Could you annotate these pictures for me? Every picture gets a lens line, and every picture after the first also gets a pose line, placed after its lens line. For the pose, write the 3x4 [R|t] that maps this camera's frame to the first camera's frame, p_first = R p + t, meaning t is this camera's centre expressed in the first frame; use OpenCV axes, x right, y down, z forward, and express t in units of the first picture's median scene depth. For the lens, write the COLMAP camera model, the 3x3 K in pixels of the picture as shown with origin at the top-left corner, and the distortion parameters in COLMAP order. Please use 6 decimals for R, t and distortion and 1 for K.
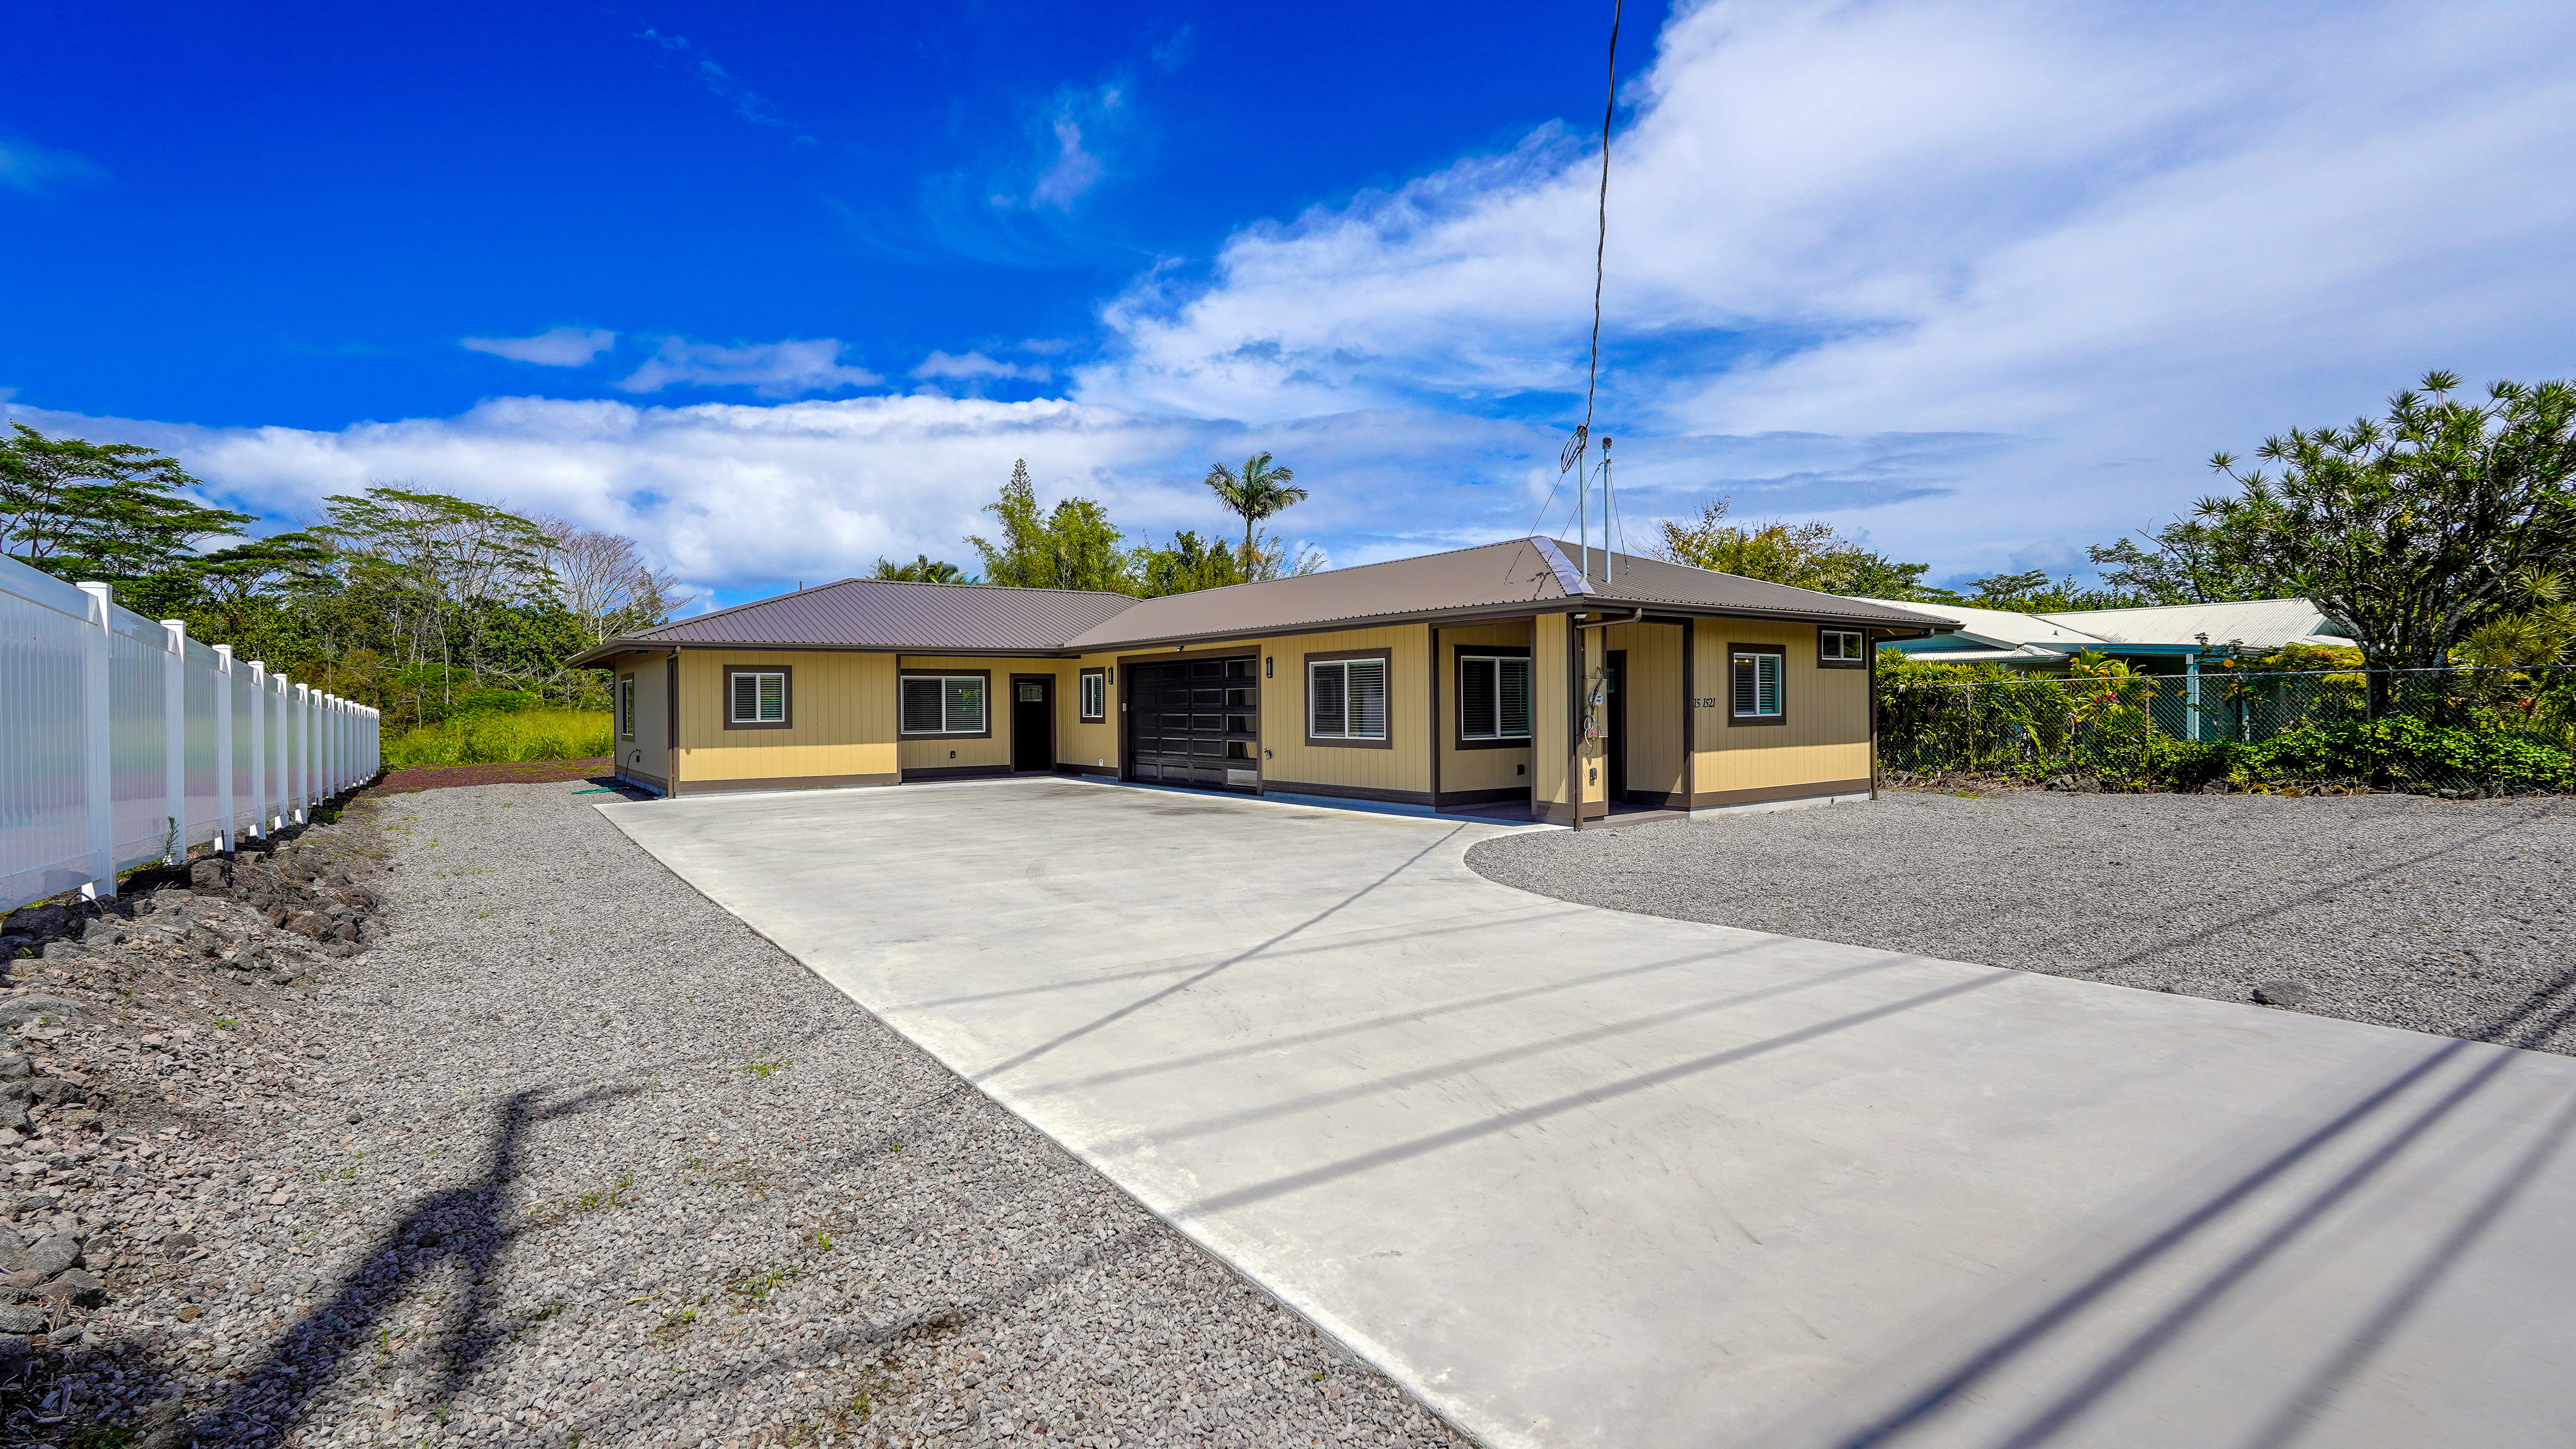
lens RADIAL K [[1220.4, 0, 1298.9], [0, 1220.4, 694.8], [0, 0, 1]] dist [-0.019702, 0.015900]
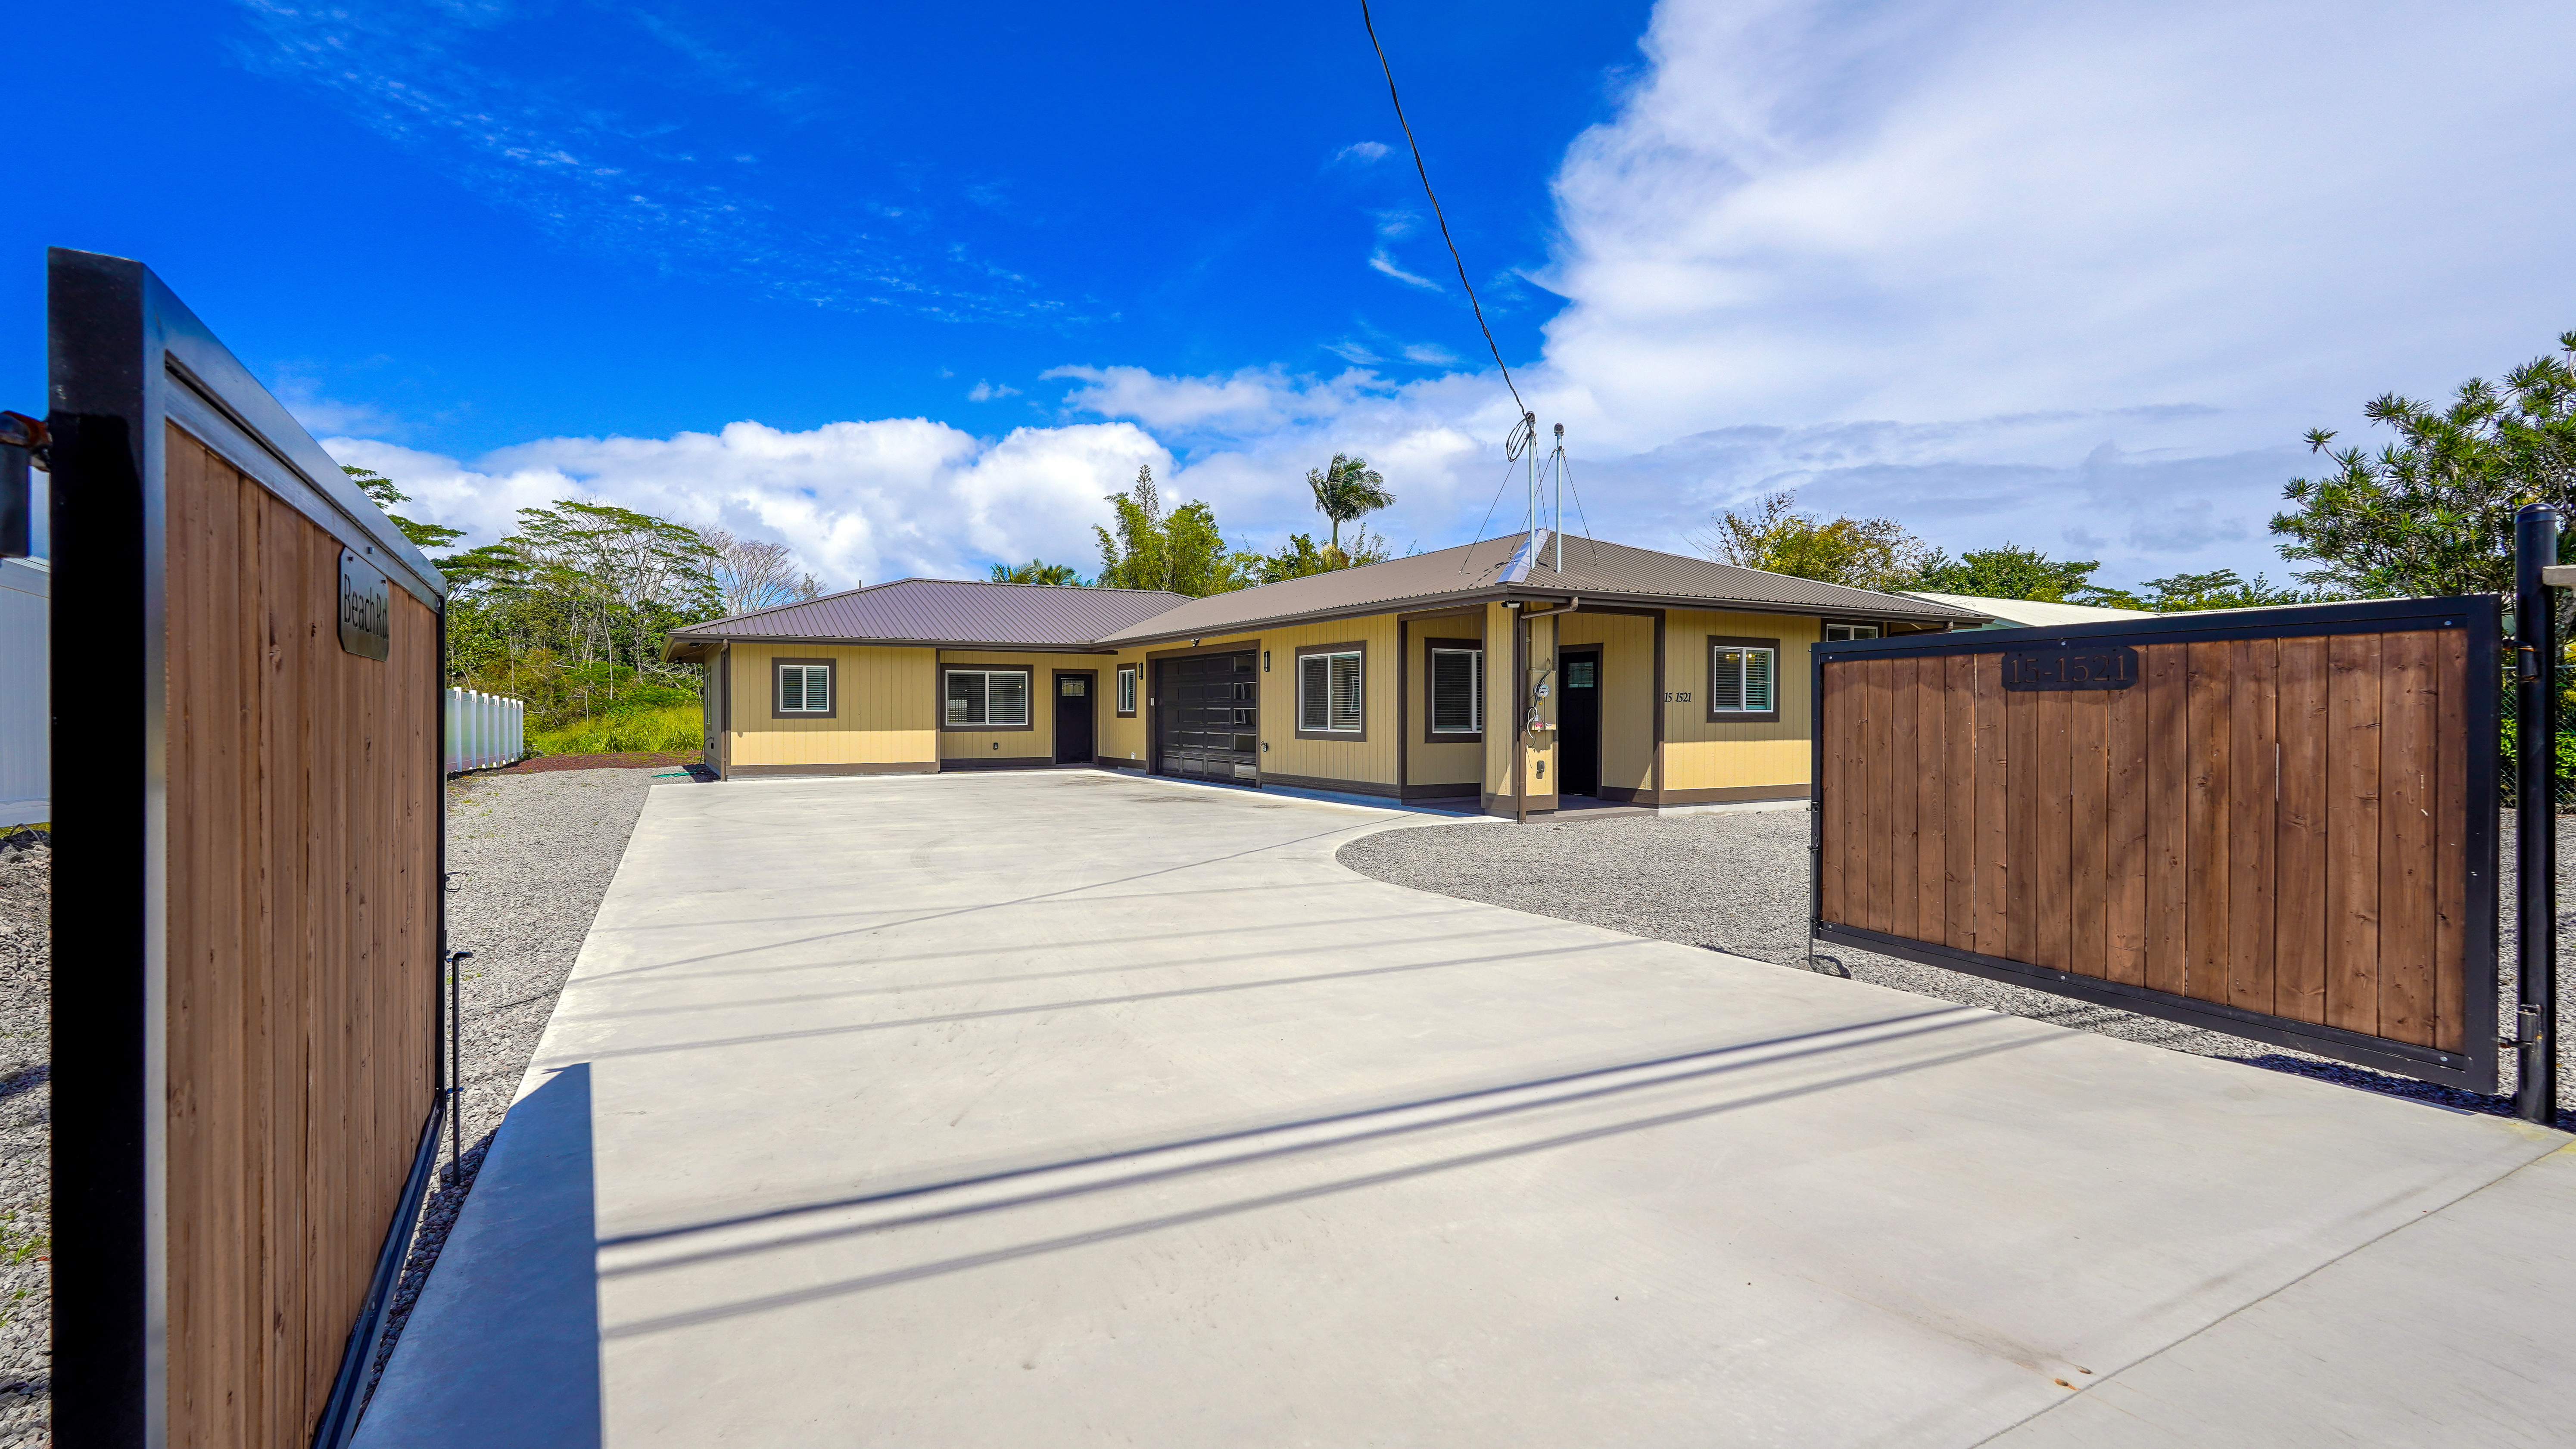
lens RADIAL K [[1232.6, 0, 1288.0], [0, 1232.6, 724.5], [0, 0, 1]] dist [-0.014688, 0.000196]
pose [[0.990383, 0.011378, -0.137883, 0.123461], [-0.008862, 0.999783, 0.018850, 0.009551], [0.138068, -0.017447, 0.990269, -0.008254]]
